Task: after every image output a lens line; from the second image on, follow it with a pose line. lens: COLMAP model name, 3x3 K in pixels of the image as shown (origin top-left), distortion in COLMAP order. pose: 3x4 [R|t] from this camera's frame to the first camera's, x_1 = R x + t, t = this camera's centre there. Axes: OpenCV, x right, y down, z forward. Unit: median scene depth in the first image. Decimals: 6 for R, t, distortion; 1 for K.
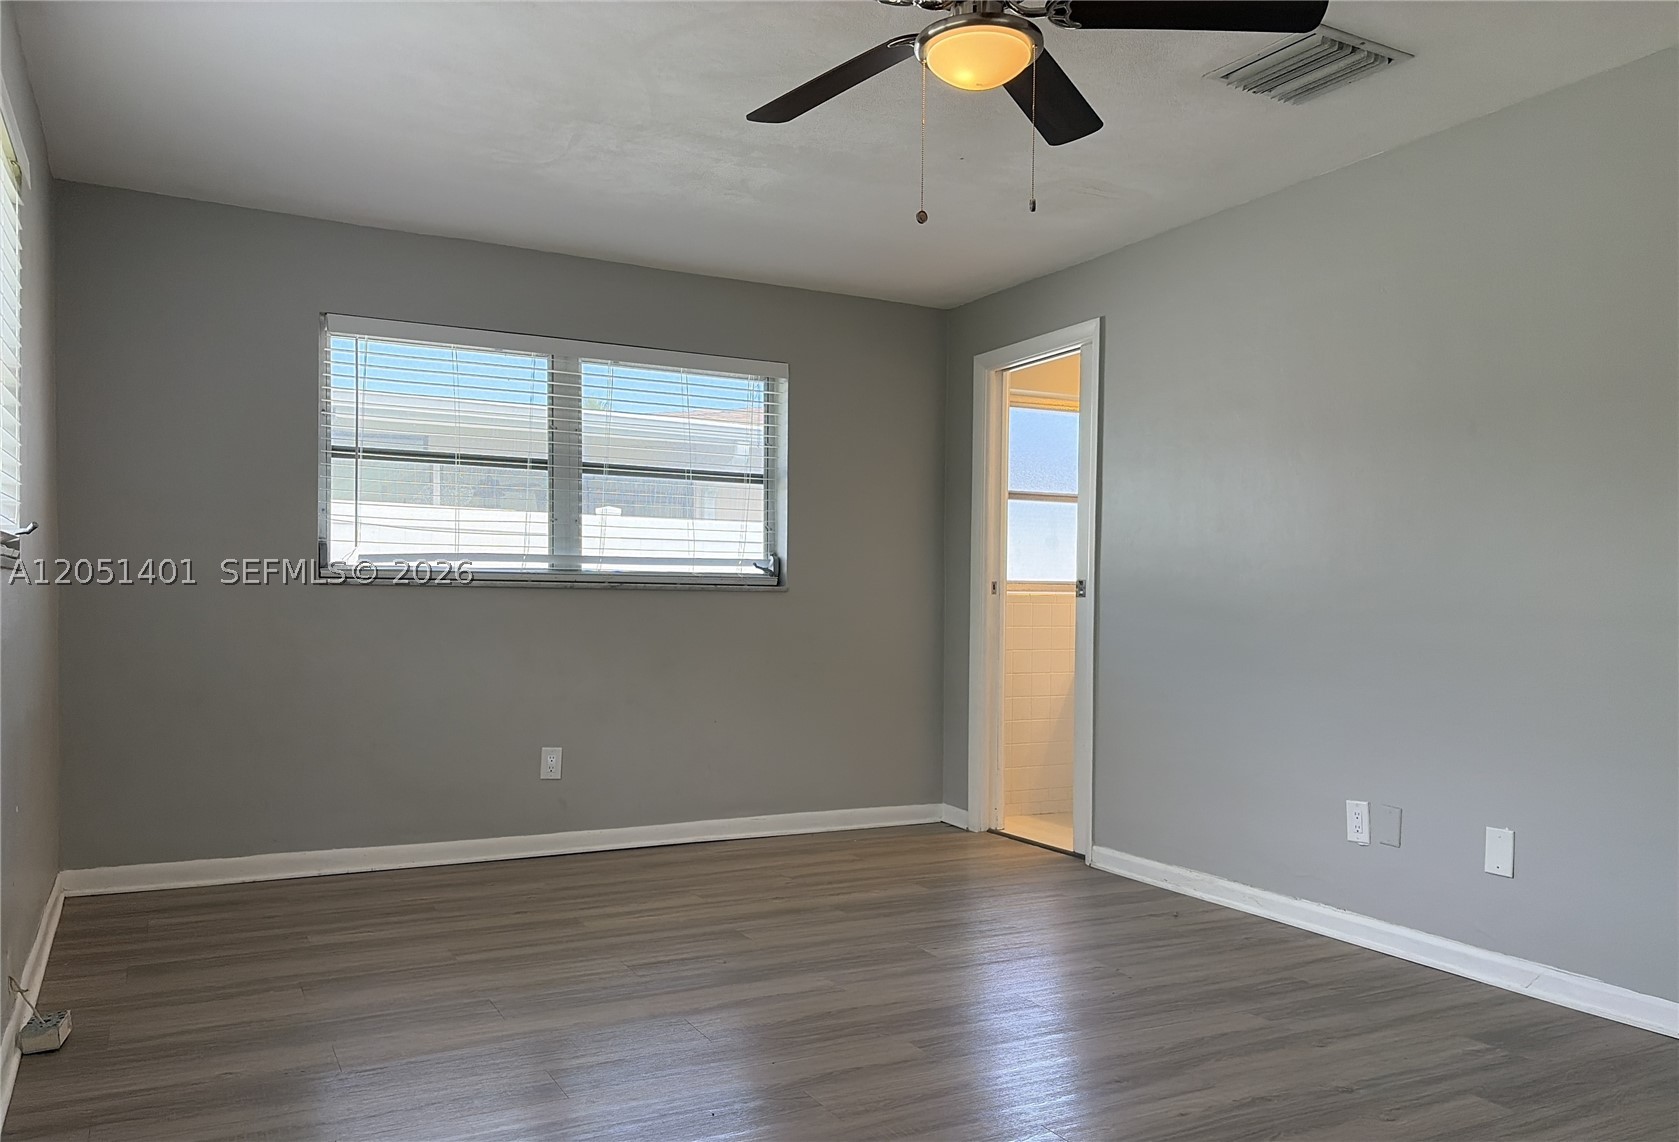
lens RADIAL K [[1264.6, 0, 853.8], [0, 1264.6, 592.5], [0, 0, 1]] dist [0.060310, -0.063077]
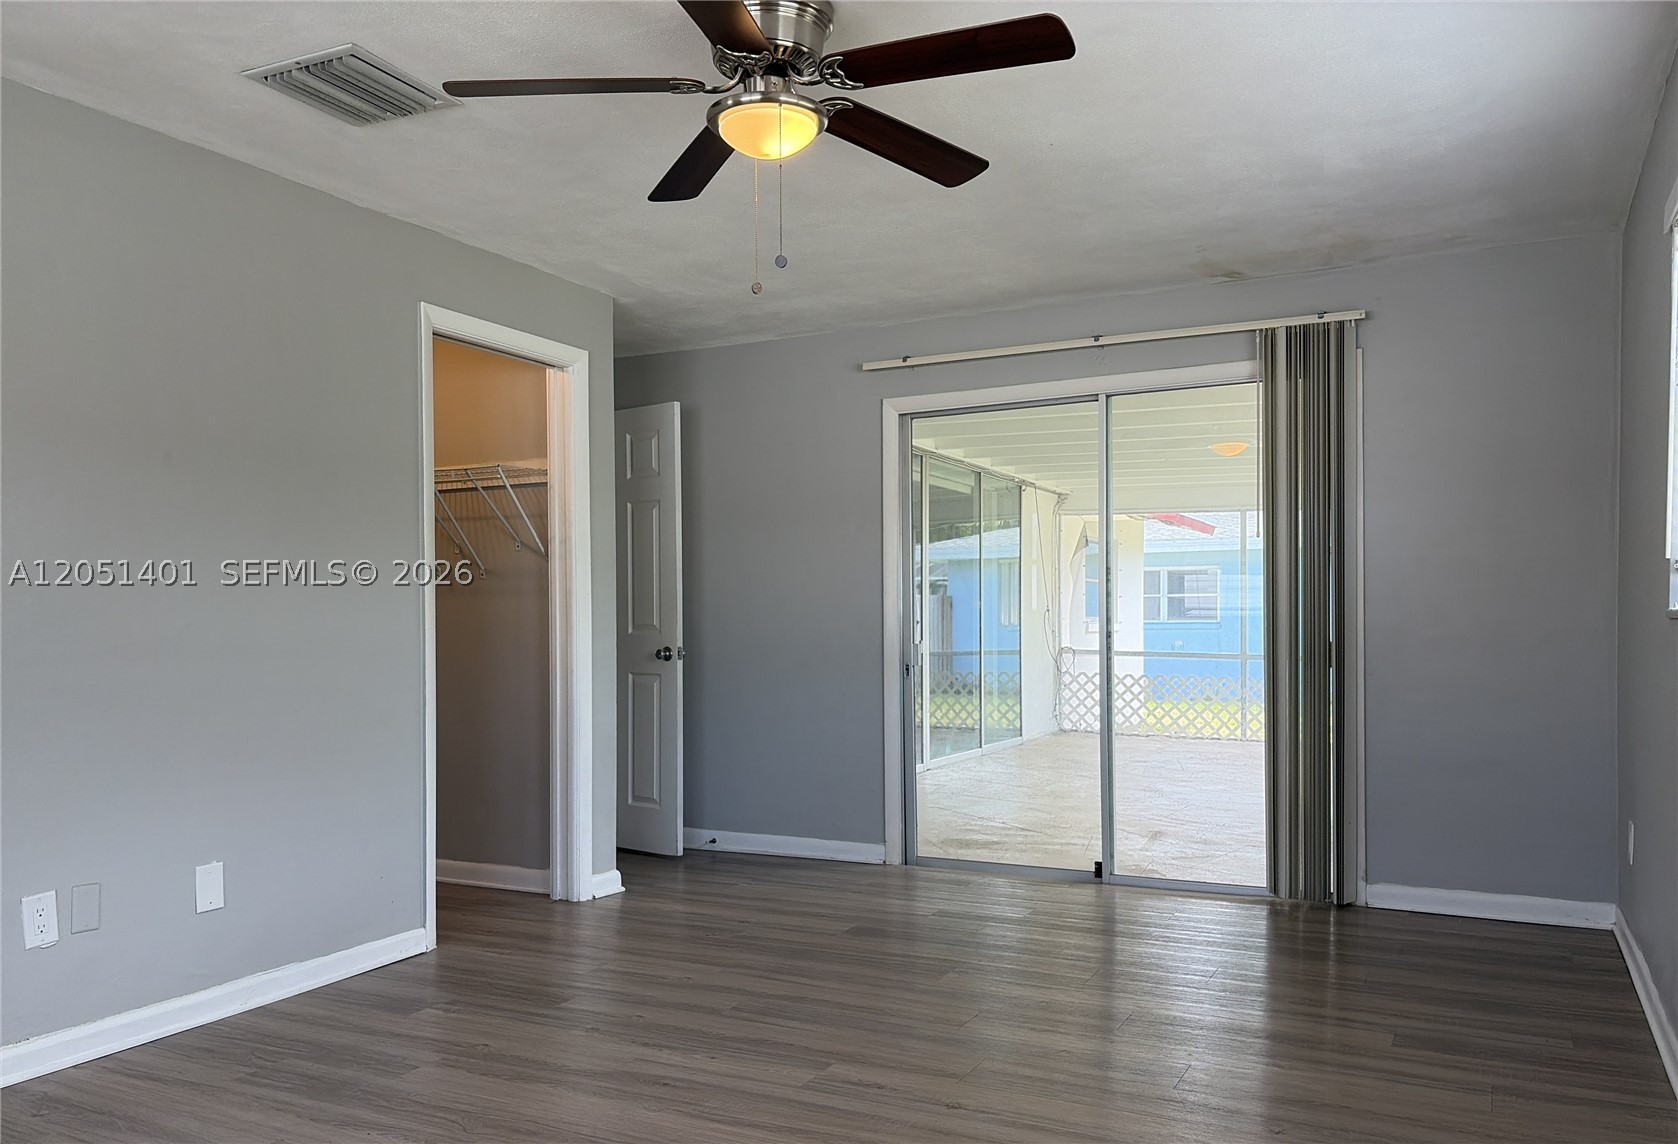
lens RADIAL K [[1263.9, 0, 839.2], [0, 1263.9, 582.4], [0, 0, 1]] dist [0.060310, -0.063077]
pose [[-0.572884, 0.017395, 0.819452, -0.566388], [-0.010637, 0.999533, -0.028655, -0.012080], [-0.819567, -0.025132, -0.572431, 1.097780]]
